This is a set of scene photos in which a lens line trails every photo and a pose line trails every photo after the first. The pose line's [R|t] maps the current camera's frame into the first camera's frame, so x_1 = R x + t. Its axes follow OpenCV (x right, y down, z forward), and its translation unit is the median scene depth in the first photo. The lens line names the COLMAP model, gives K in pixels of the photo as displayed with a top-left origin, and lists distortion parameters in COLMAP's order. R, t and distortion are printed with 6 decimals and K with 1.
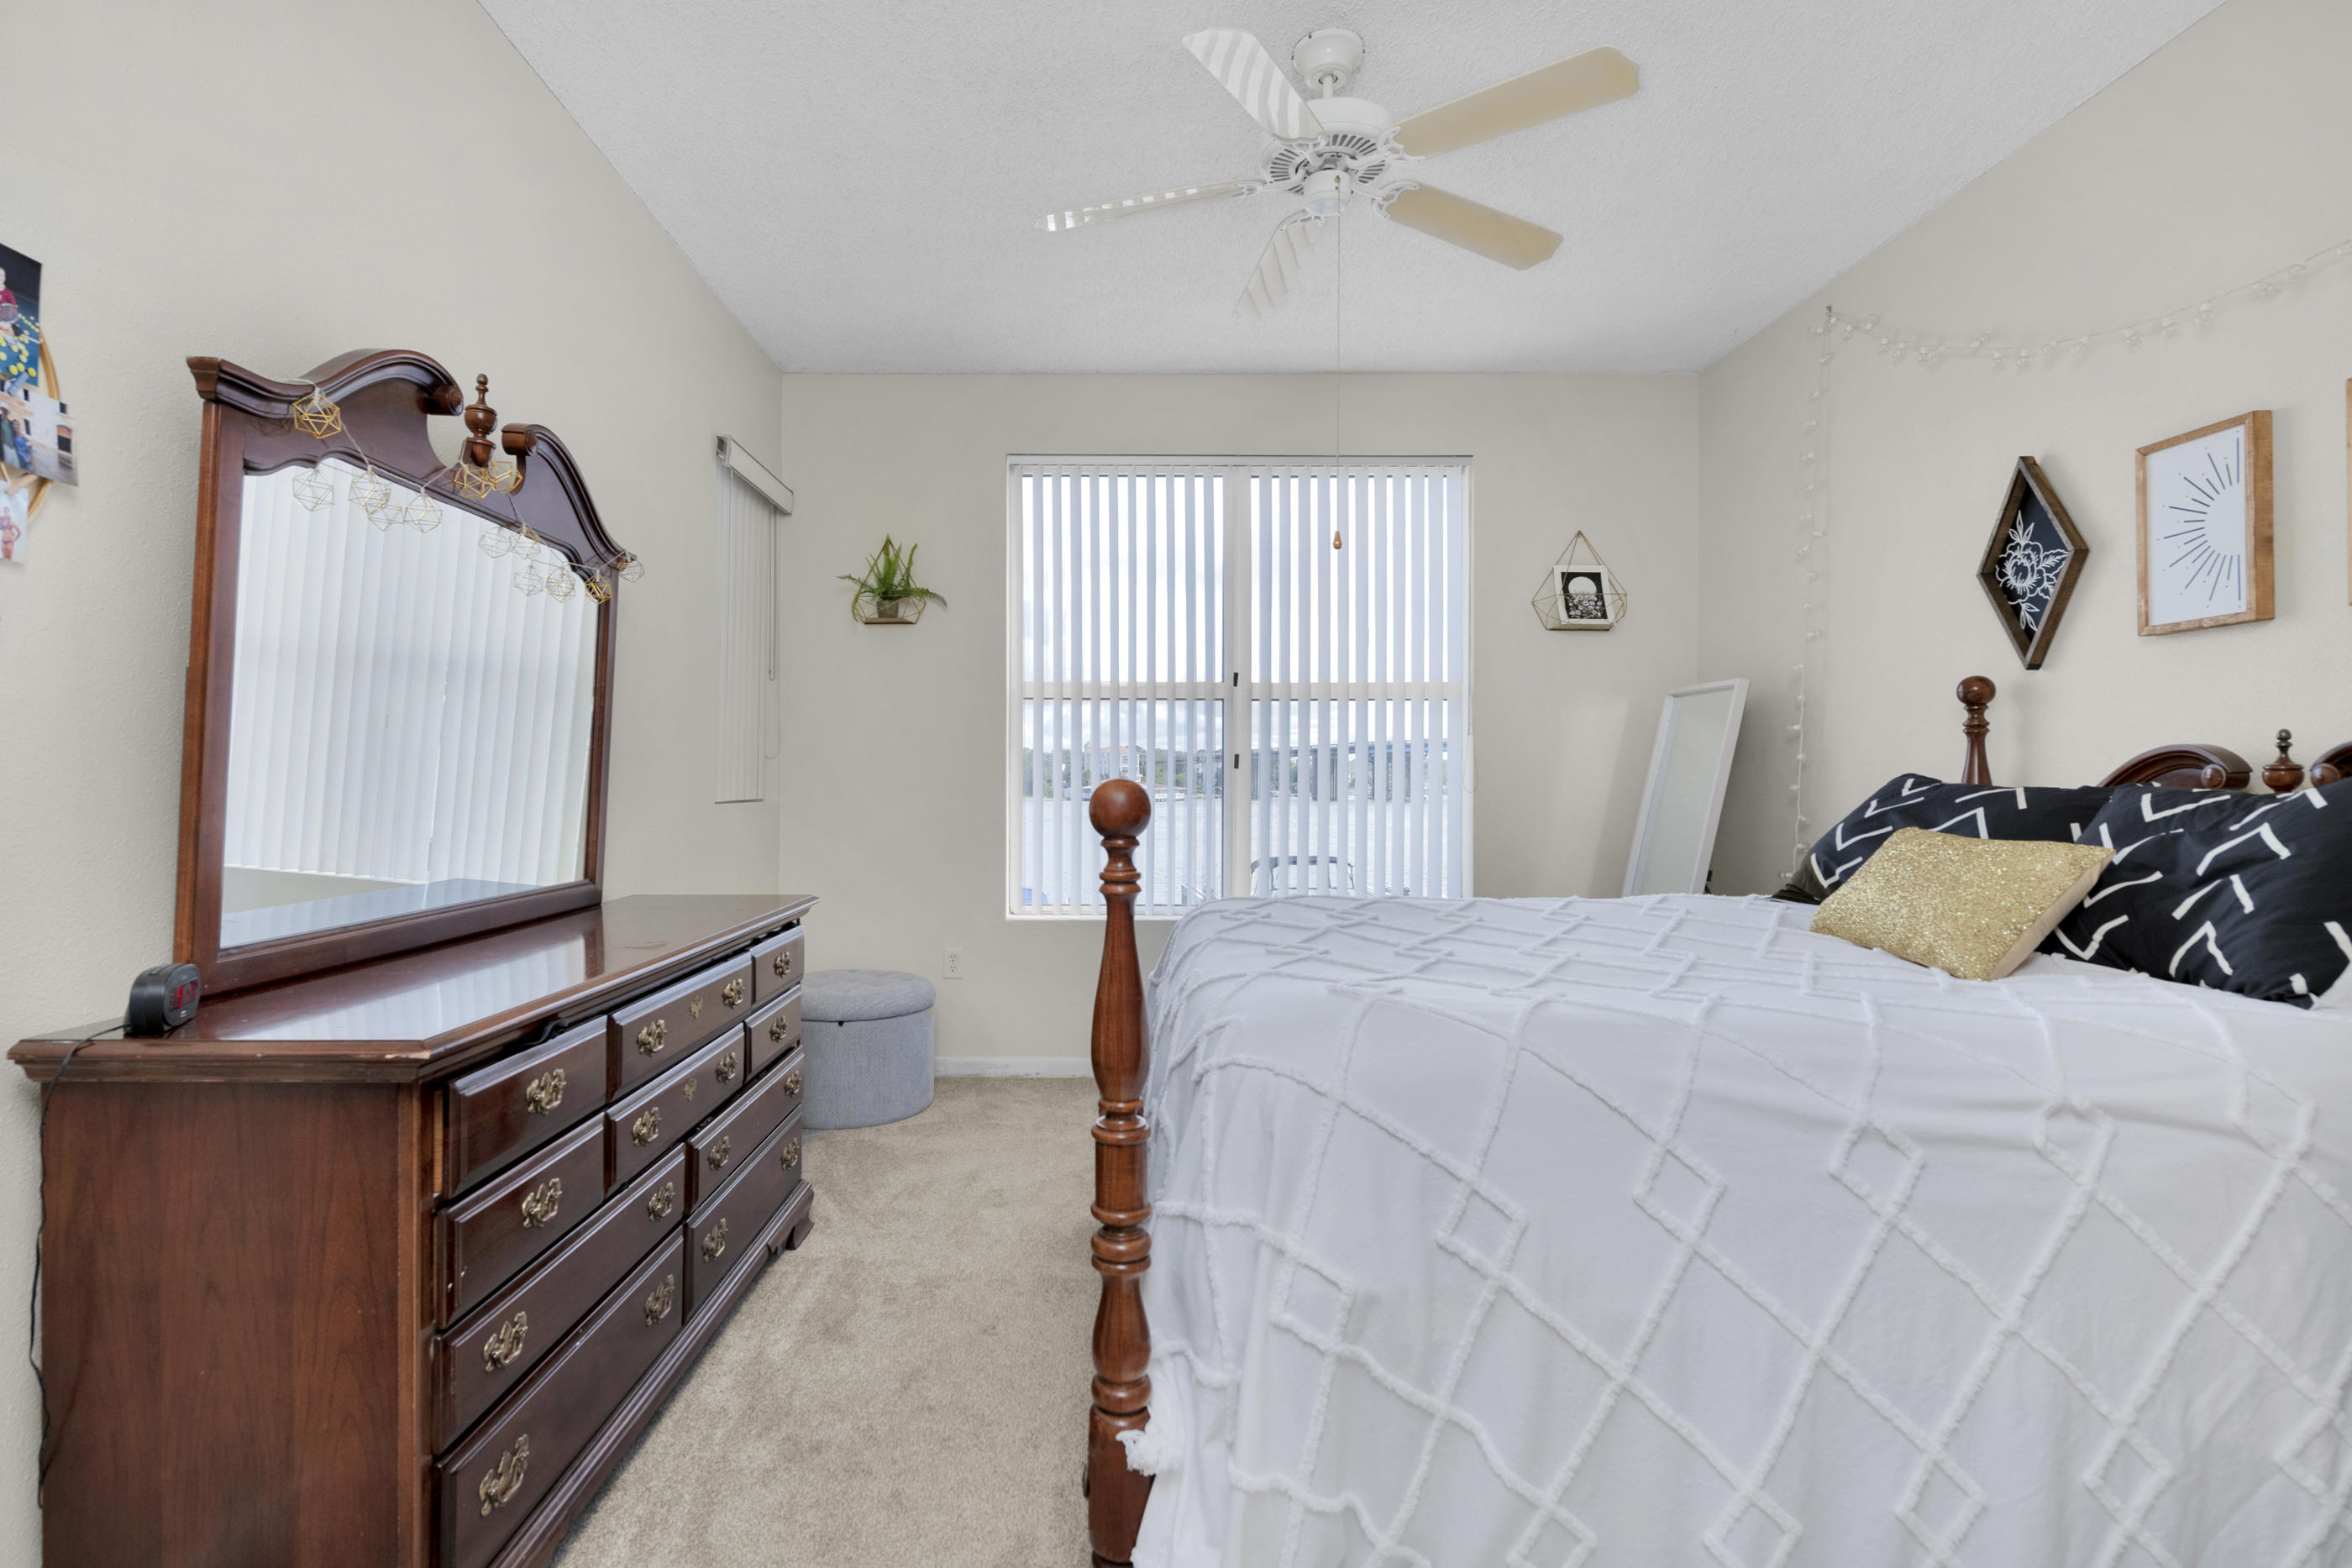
lens RADIAL K [[1120.5, 0, 1162.2], [0, 1120.5, 771.9], [0, 0, 1]] dist [0.010133, -0.001477]
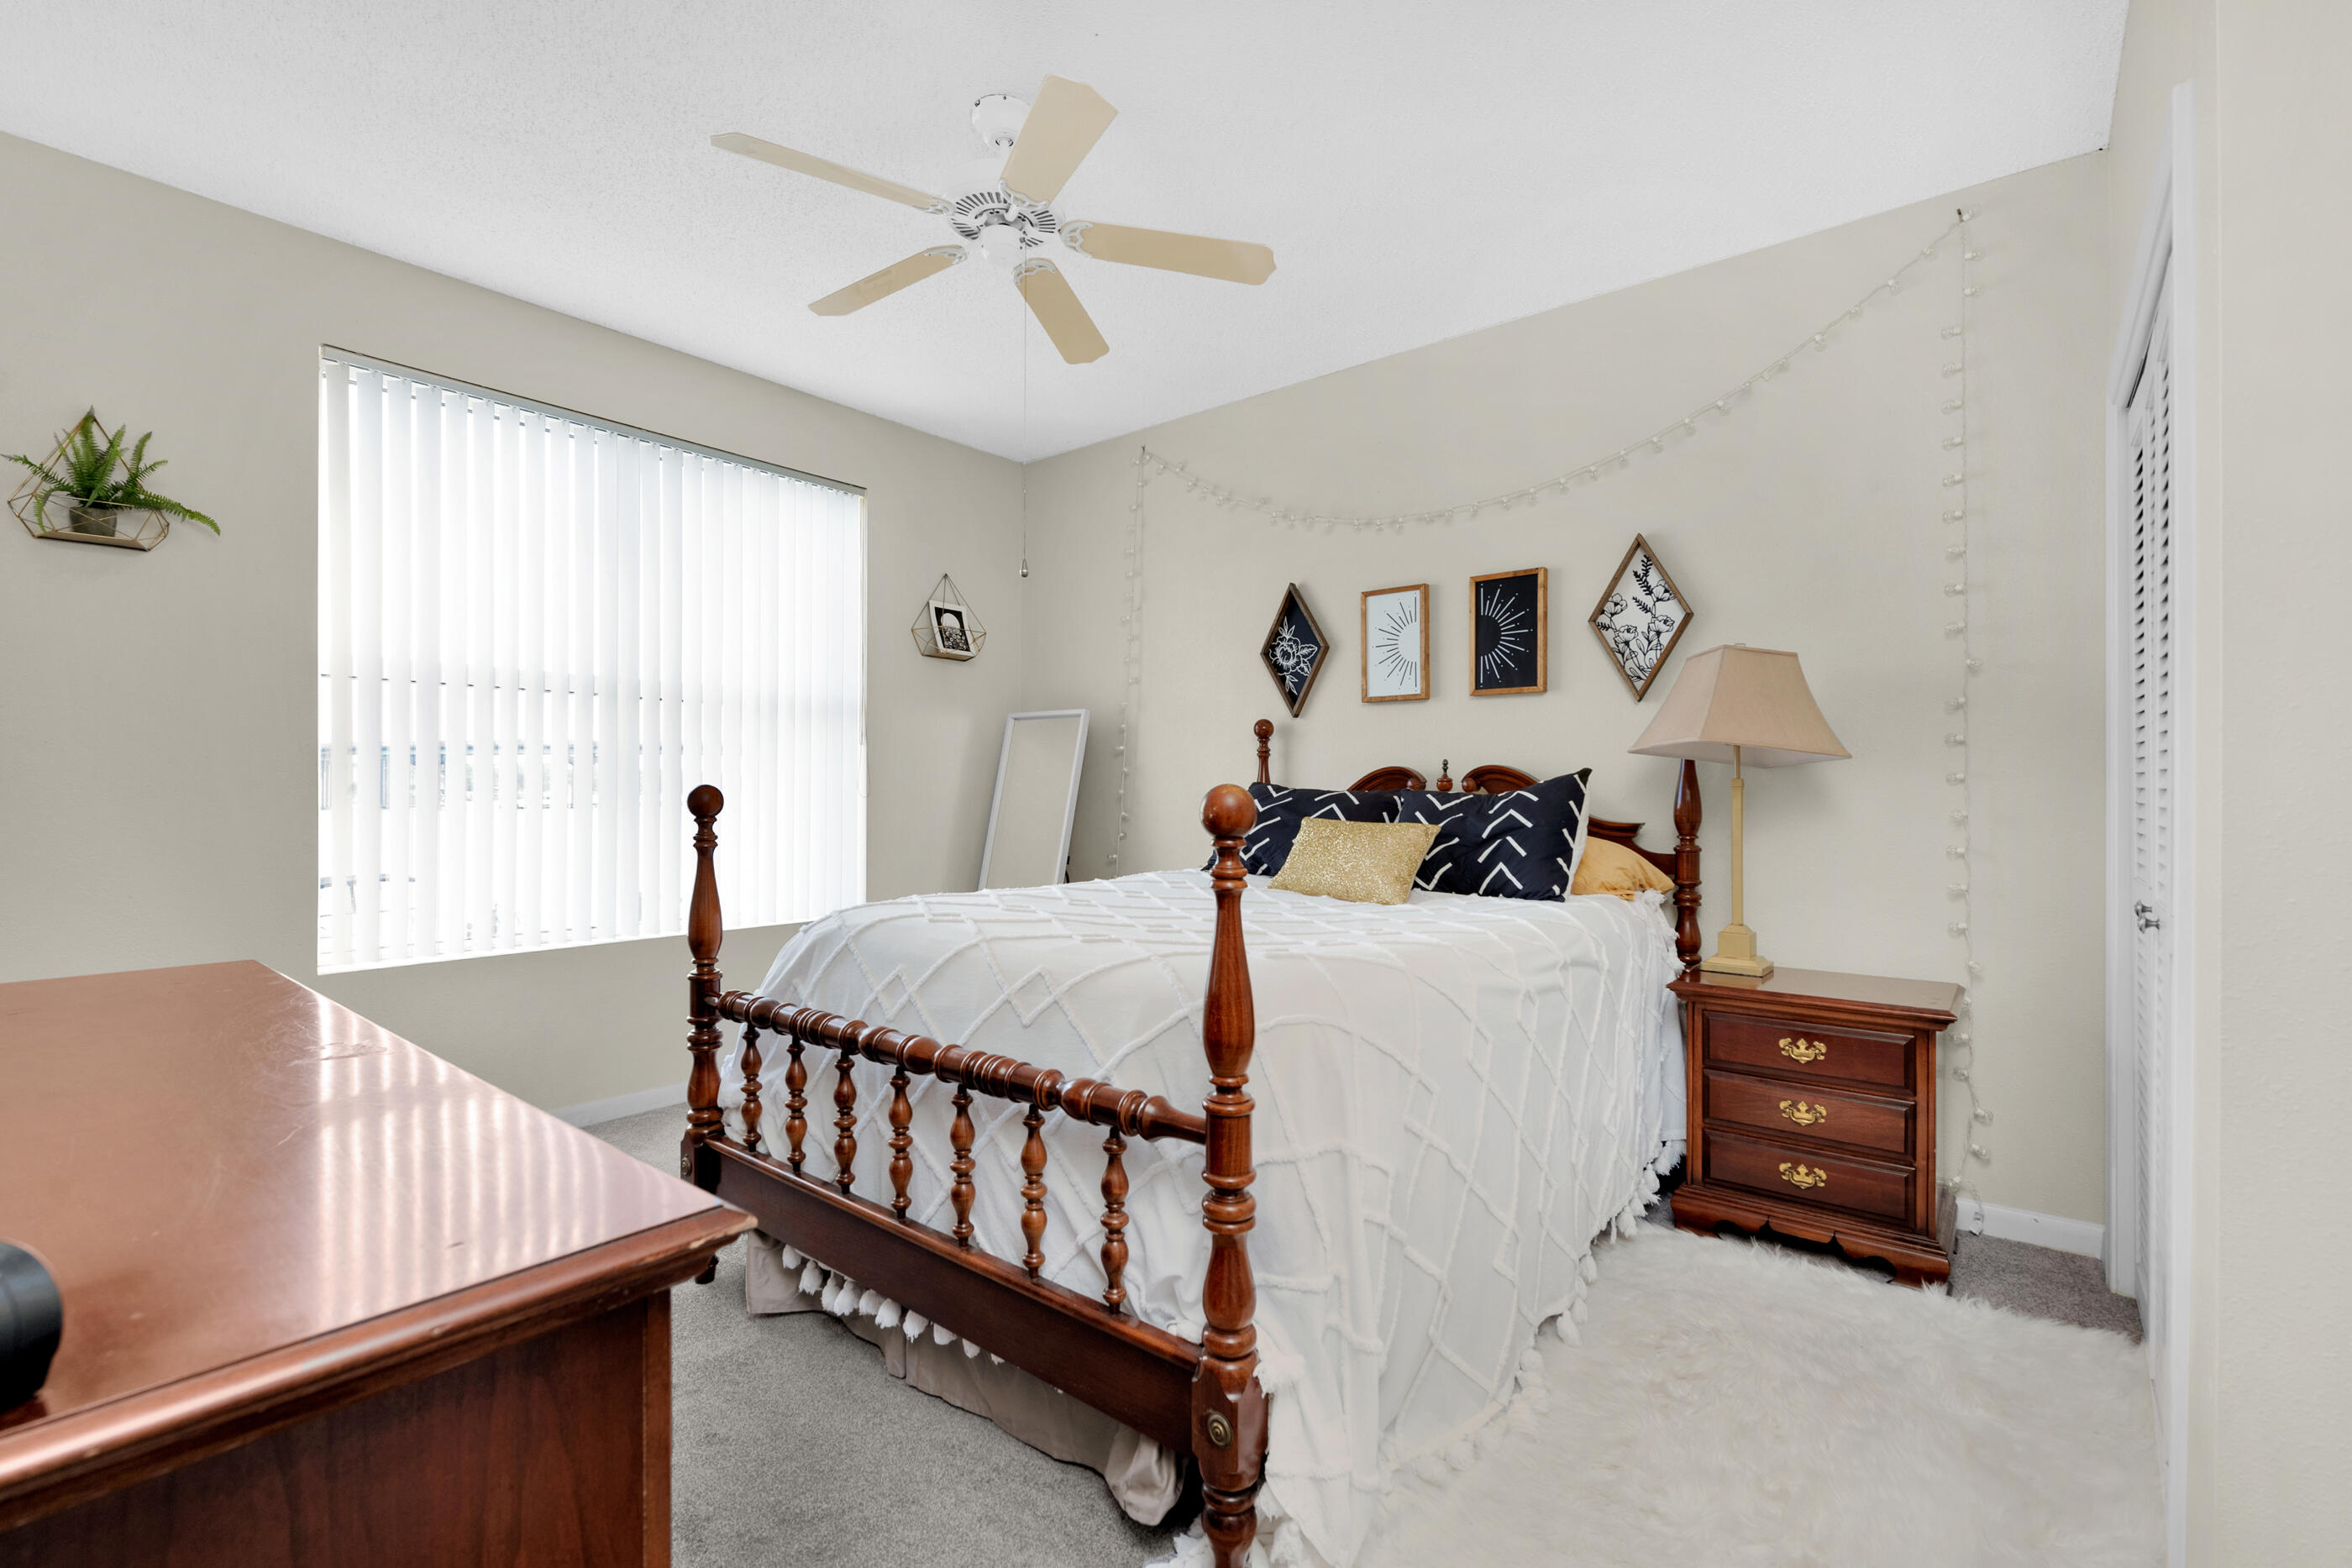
lens RADIAL K [[1001.6, 0, 1200.8], [0, 1001.6, 782.8], [0, 0, 1]] dist [0.000911, -0.000374]
pose [[0.636032, 0.004146, 0.771651, -0.411430], [-0.006004, 0.999982, -0.000424, 0.003184], [-0.771639, -0.004363, 0.636046, 0.203305]]
